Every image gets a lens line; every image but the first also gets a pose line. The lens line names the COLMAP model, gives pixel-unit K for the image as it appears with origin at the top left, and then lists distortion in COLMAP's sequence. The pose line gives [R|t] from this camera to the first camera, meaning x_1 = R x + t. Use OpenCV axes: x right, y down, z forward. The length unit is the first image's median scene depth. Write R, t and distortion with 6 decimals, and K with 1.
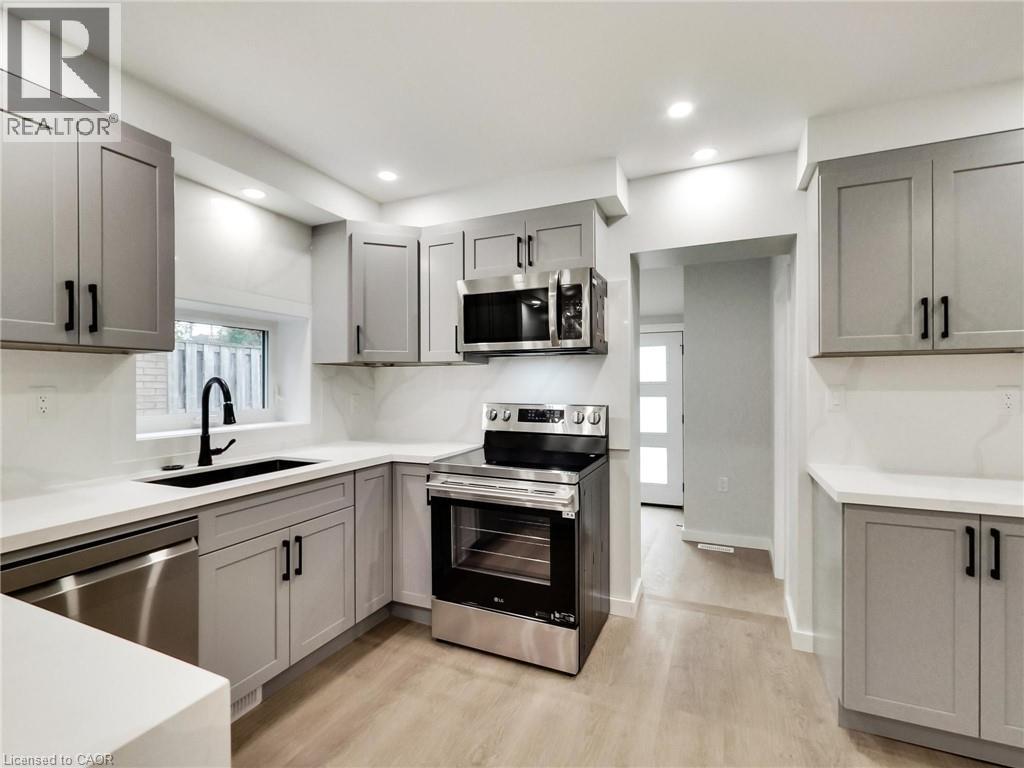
lens RADIAL K [[473.2, 0, 510.9], [0, 473.2, 384.3], [0, 0, 1]] dist [-0.000695, 0.000094]
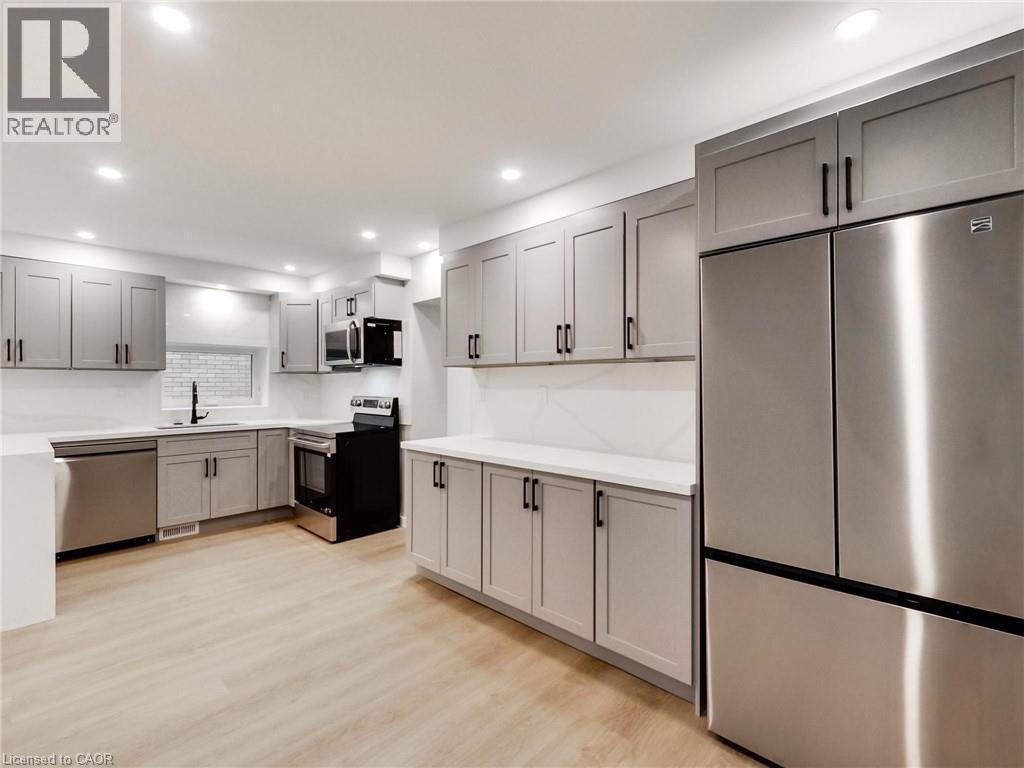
lens RADIAL K [[463.8, 0, 507.0], [0, 463.8, 383.6], [0, 0, 1]] dist [0.002042, 0.000607]
pose [[0.943825, 0.000656, -0.330445, 1.200125], [-0.000375, 1.000000, 0.000915, -0.006071], [0.330446, -0.000739, 0.943825, -0.421349]]
